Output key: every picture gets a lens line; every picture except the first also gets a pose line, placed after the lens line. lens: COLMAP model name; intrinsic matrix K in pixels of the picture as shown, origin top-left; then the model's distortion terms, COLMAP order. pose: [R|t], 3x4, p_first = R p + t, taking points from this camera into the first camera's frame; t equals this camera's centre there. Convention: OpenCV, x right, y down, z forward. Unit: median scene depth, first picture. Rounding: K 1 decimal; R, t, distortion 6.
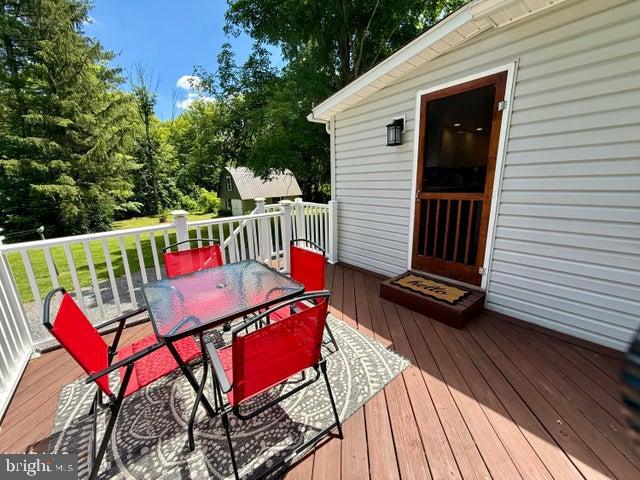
lens RADIAL K [[253.8, 0, 317.8], [0, 253.8, 240.2], [0, 0, 1]] dist [-0.004106, 0.000093]
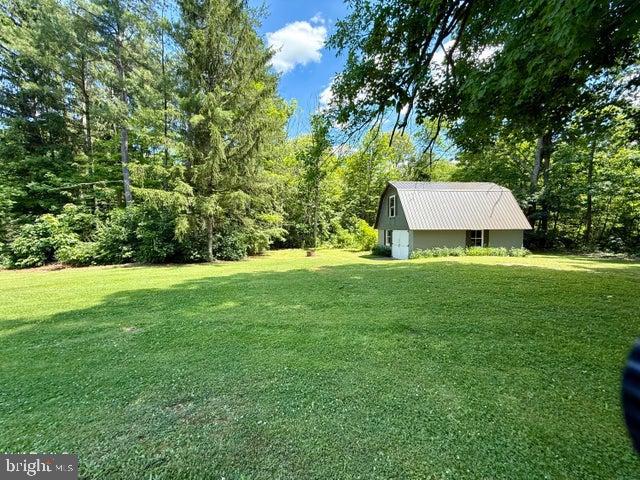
lens RADIAL K [[253.8, 0, 319.1], [0, 253.8, 238.8], [0, 0, 1]] dist [-0.004106, 0.000093]
pose [[0.805159, 0.057363, -0.590278, -0.080412], [-0.161436, 0.978925, -0.125074, -0.022287], [0.570663, 0.195996, 0.797451, 0.278218]]
